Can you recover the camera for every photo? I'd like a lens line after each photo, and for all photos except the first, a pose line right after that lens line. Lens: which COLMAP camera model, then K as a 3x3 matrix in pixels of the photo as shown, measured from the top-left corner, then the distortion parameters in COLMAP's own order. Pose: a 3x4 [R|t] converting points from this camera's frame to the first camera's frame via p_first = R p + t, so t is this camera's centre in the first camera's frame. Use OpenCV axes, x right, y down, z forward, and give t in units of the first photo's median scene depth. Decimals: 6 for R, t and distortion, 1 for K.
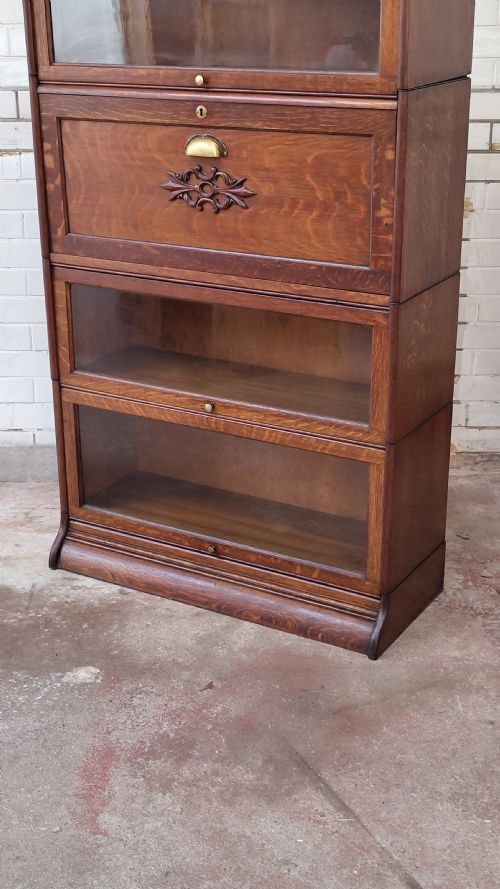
lens RADIAL K [[1230.6, 0, 241.7], [0, 1230.6, 444.8], [0, 0, 1]] dist [0.049682, 0.000000]
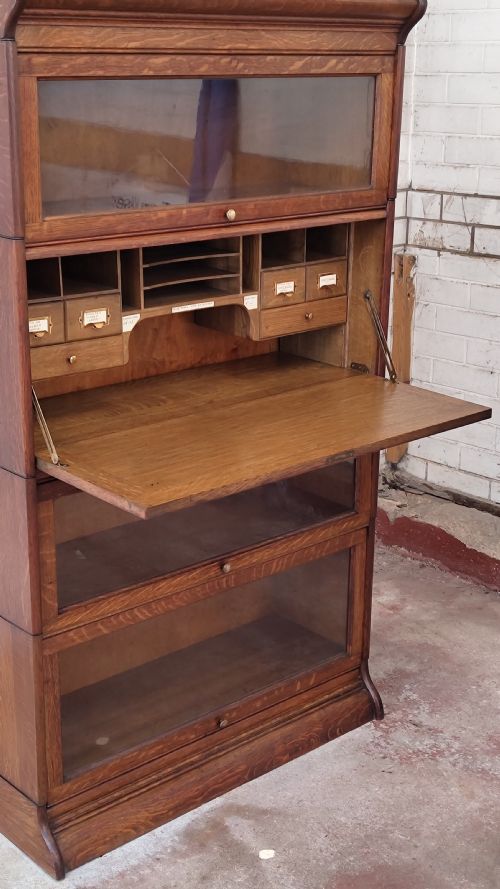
lens RADIAL K [[1230.6, 0, 251.7], [0, 1230.6, 451.7], [0, 0, 1]] dist [0.049682, 0.000000]
pose [[0.296615, -0.284199, 0.911729, -0.867317], [0.326277, 0.927404, 0.182937, -0.283648], [-0.897532, 0.243215, 0.367809, 0.671468]]
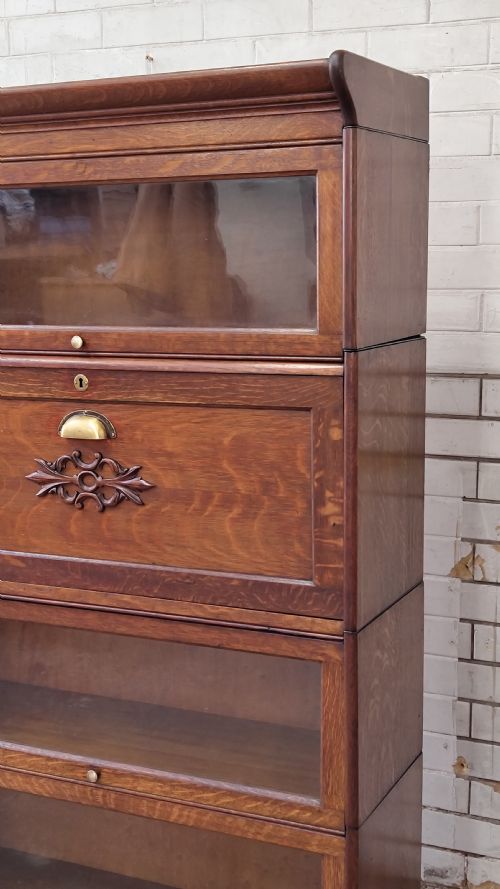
lens RADIAL K [[1230.6, 0, 244.5], [0, 1230.6, 437.9], [0, 0, 1]] dist [0.049682, 0.000000]
pose [[0.994890, -0.015999, 0.099688, -0.008296], [0.037838, 0.974488, -0.221225, -0.063398], [-0.093605, 0.223867, 0.970114, 0.257496]]
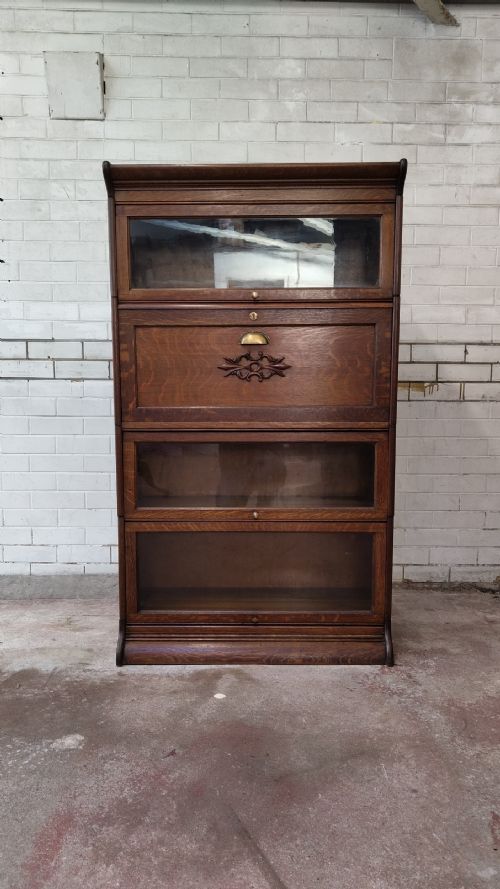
lens RADIAL K [[621.7, 0, 249.6], [0, 621.7, 447.2], [0, 0, 1]] dist [0.015907, -0.011818]
pose [[0.863294, -0.043632, 0.502812, -0.424104], [0.173964, 0.960928, -0.215300, 0.052793], [-0.473772, 0.273338, 0.837154, 0.387920]]
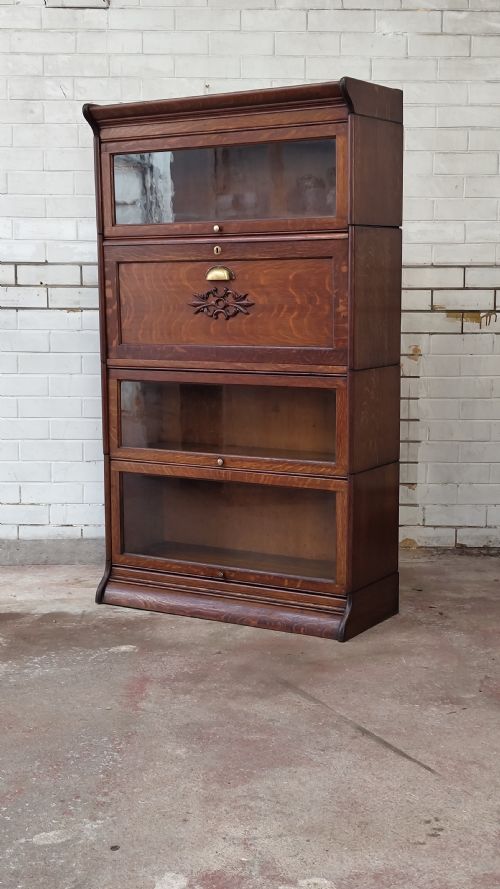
lens RADIAL K [[1230.6, 0, 245.2], [0, 1230.6, 449.3], [0, 0, 1]] dist [0.049682, 0.000000]
pose [[0.999966, 0.004065, -0.007225, 0.011466], [-0.005615, 0.973270, -0.229597, 0.286441], [0.006099, 0.229629, 0.973259, -0.354130]]
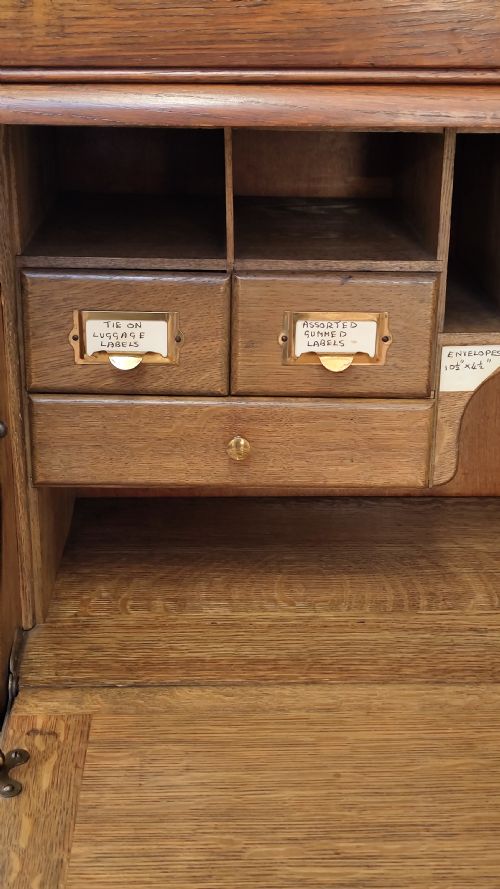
lens RADIAL K [[1102.2, 0, 249.4], [0, 1102.2, 438.3], [0, 0, 1]] dist [-0.143343, 0.000000]
pose [[0.853698, -0.186015, 0.486413, -0.233660], [0.174103, 0.982232, 0.070062, -0.247174], [-0.490803, 0.024874, 0.870916, 0.853719]]
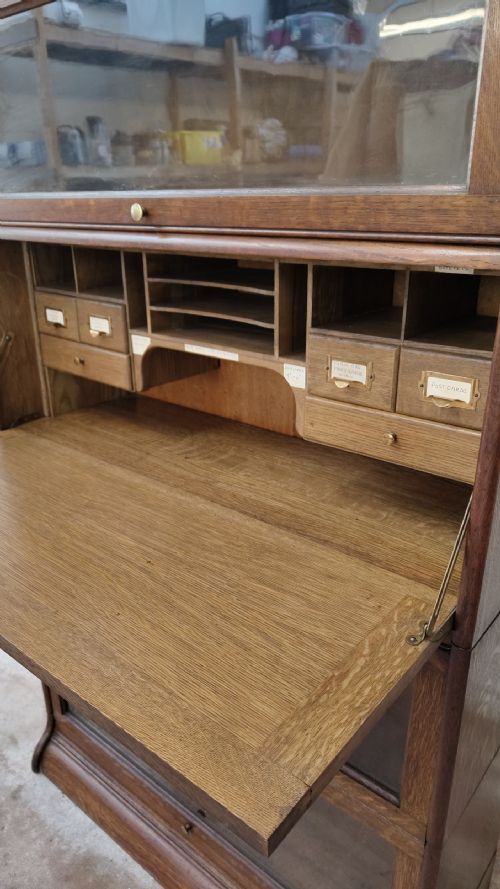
lens RADIAL K [[621.7, 0, 253.4], [0, 621.7, 449.1], [0, 0, 1]] dist [0.015907, -0.011818]
pose [[0.988341, 0.060024, -0.139926, 0.065482], [-0.056934, 0.998040, 0.025984, -0.186689], [0.141211, -0.017714, 0.989821, 0.687673]]
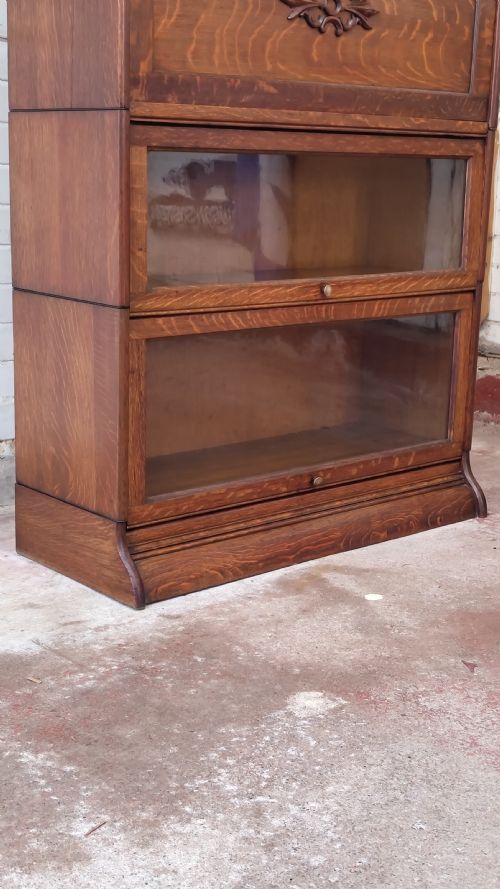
lens RADIAL K [[1230.6, 0, 254.7], [0, 1230.6, 455.4], [0, 0, 1]] dist [0.049682, 0.000000]
pose [[0.308474, -0.205881, 0.928685, -0.859391], [0.312447, 0.944058, 0.105506, -0.029996], [-0.898455, 0.257619, 0.355544, 0.833417]]
